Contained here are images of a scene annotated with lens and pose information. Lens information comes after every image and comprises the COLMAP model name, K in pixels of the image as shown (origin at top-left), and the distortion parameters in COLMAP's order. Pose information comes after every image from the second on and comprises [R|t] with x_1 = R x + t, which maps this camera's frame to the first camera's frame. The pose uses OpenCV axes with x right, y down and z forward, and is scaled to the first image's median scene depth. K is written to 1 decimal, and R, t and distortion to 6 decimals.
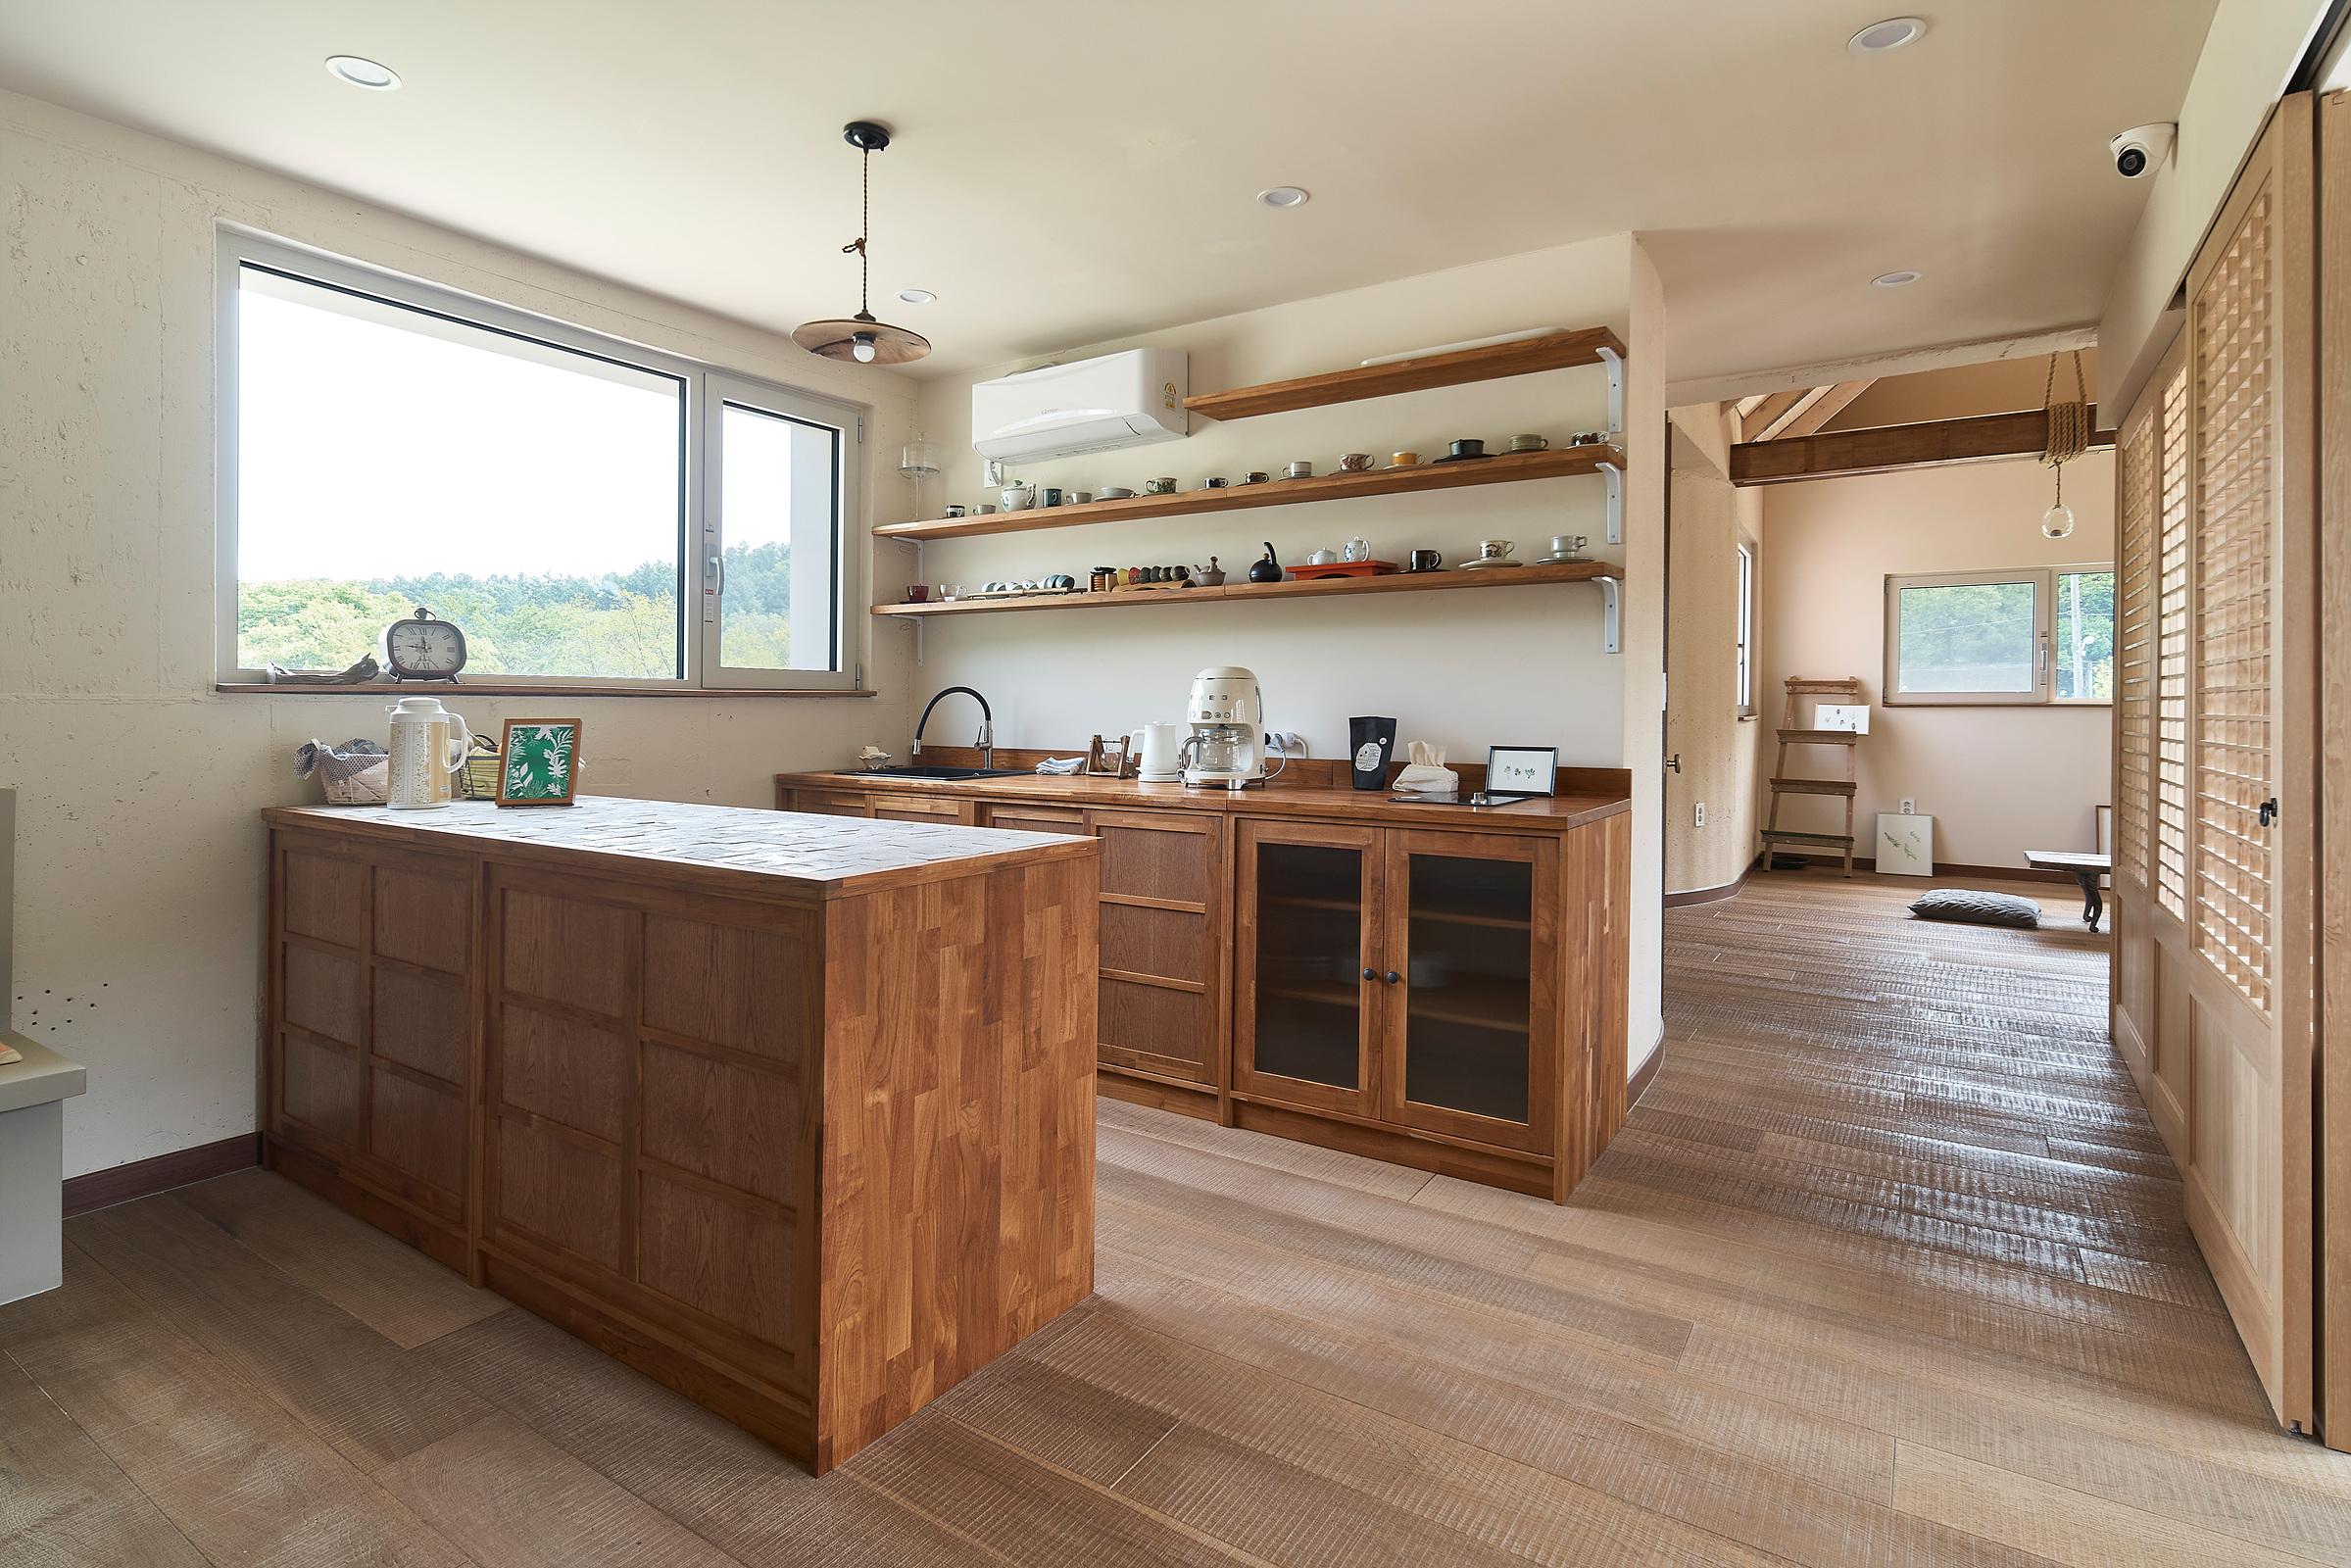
lens RADIAL K [[1166.7, 0, 1173.1], [0, 1166.7, 702.1], [0, 0, 1]] dist [-0.000452, -0.000092]
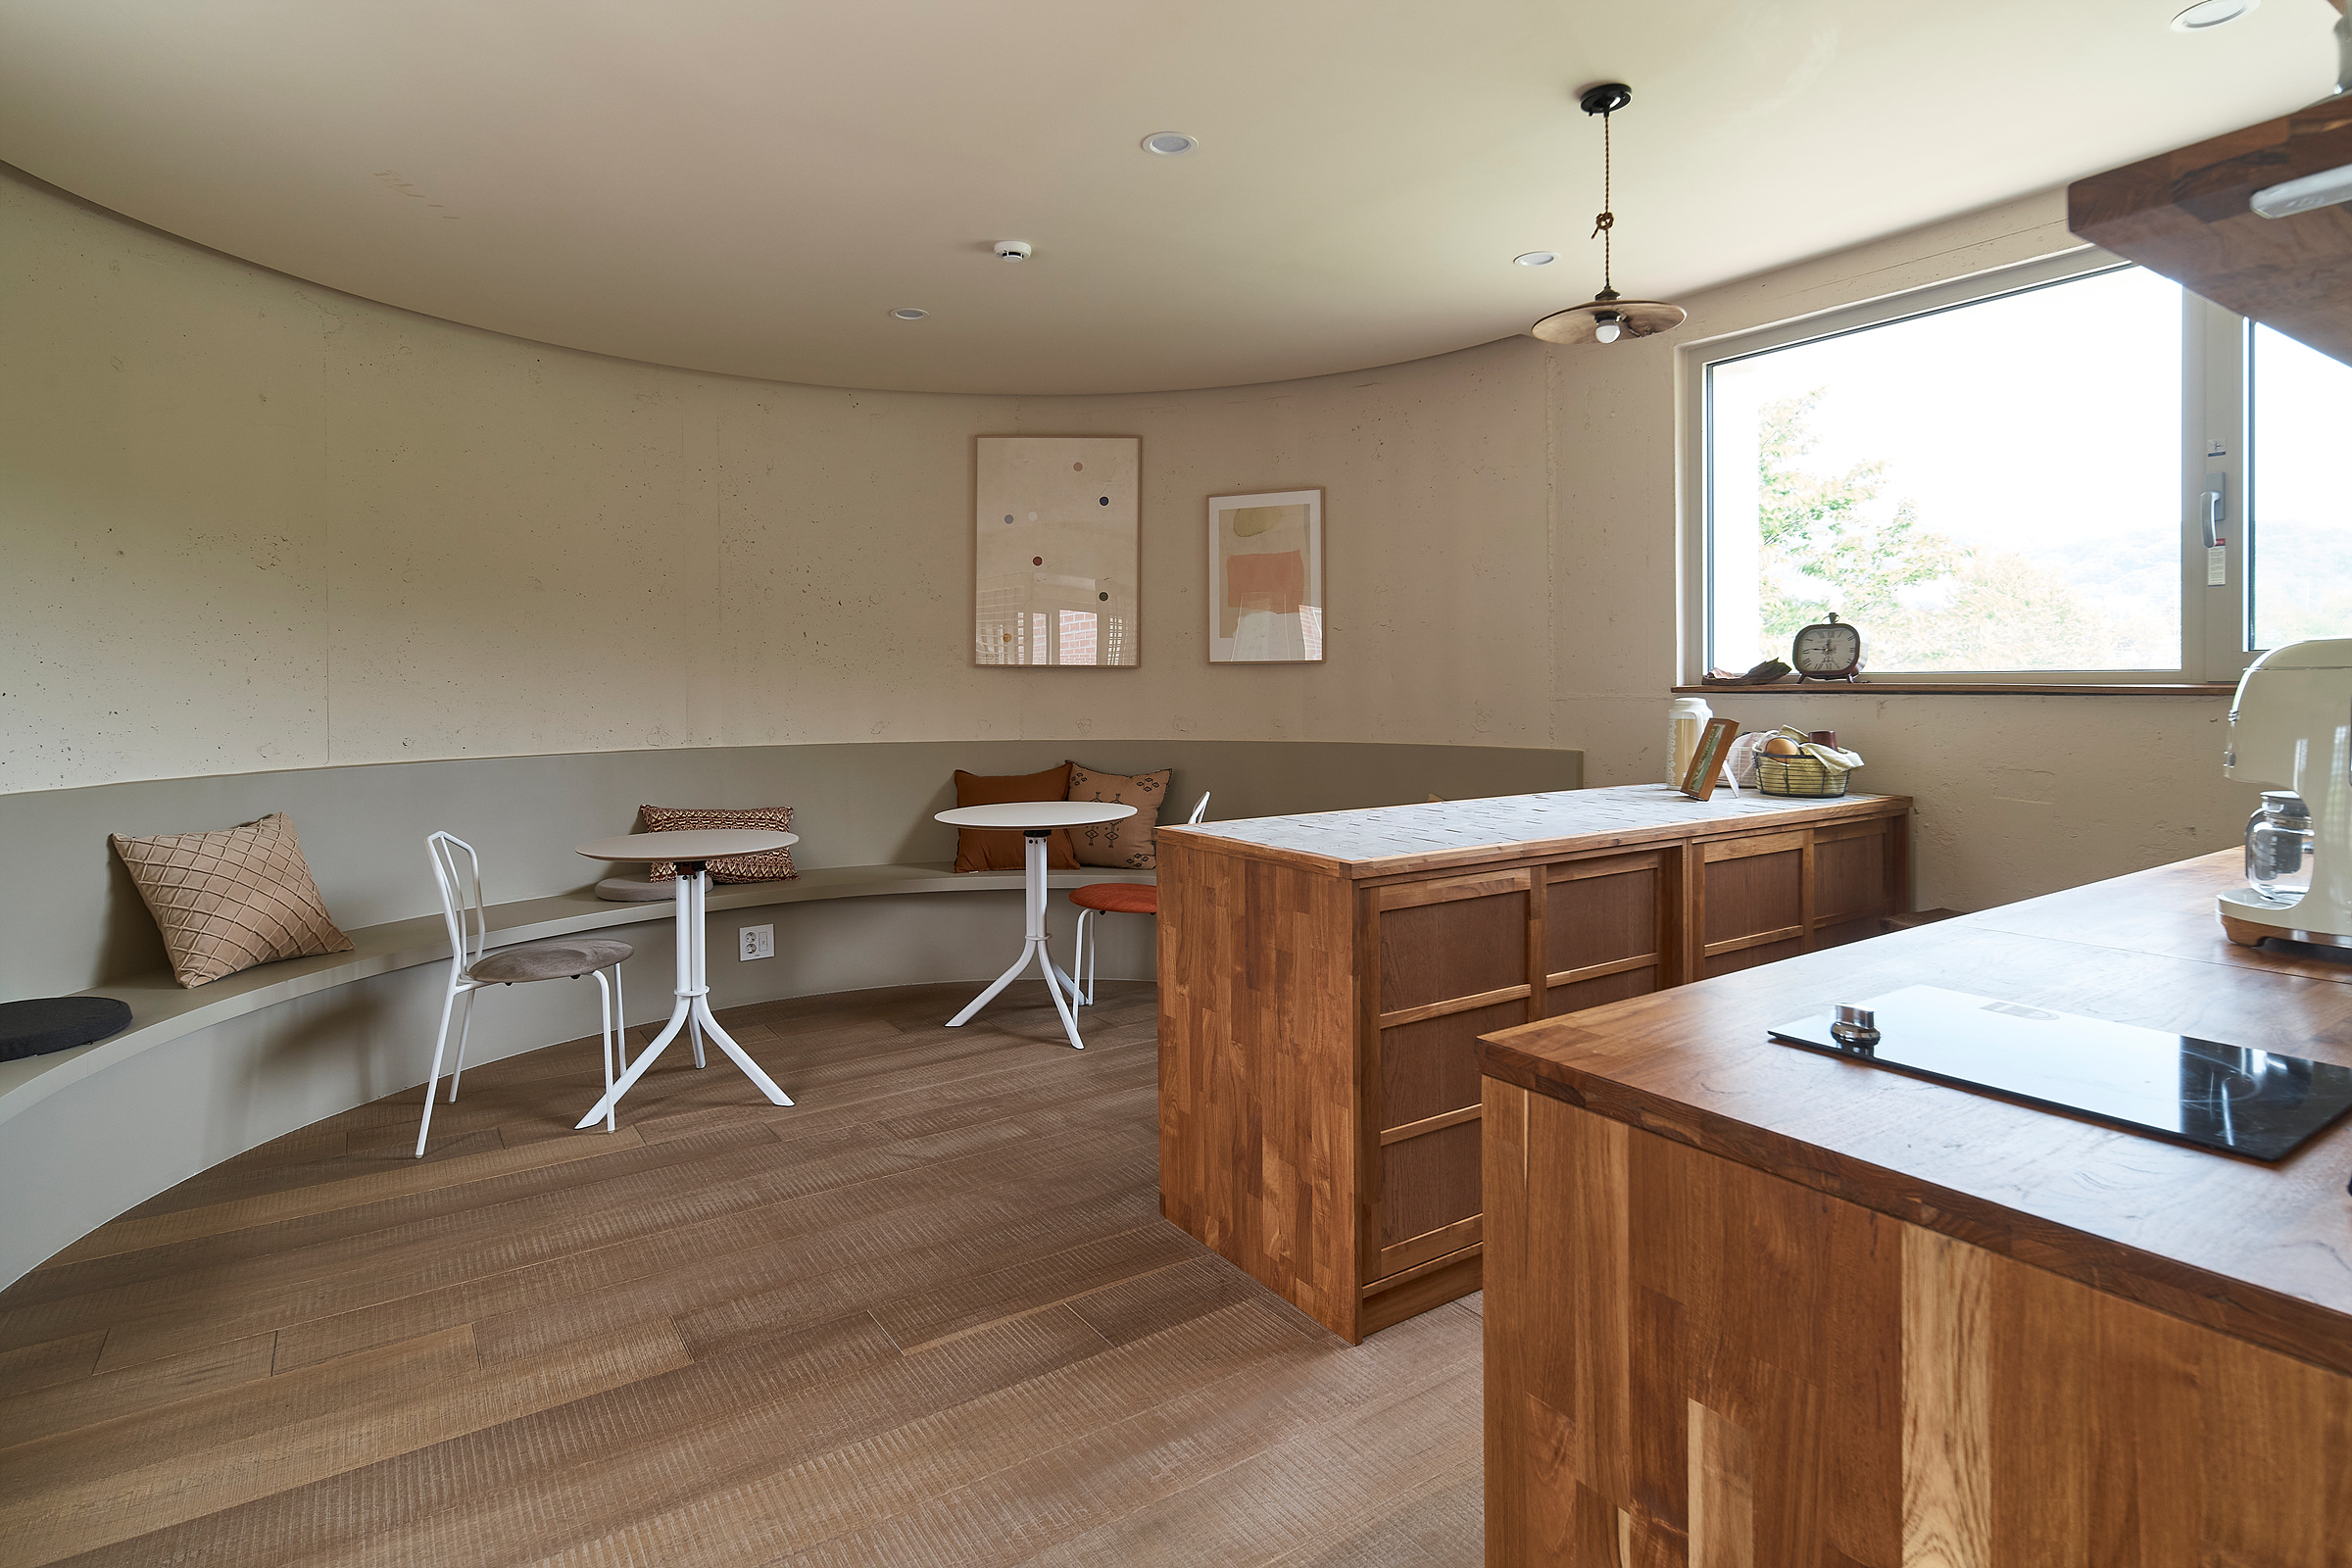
lens RADIAL K [[1221.0, 0, 1173.5], [0, 1221.0, 671.0], [0, 0, 1]] dist [0.000120, 0.000117]
pose [[-0.381064, 0.000515, -0.924549, 0.969081], [0.001282, 0.999999, 0.000029, -0.042723], [0.924548, -0.001175, -0.381064, 1.338943]]
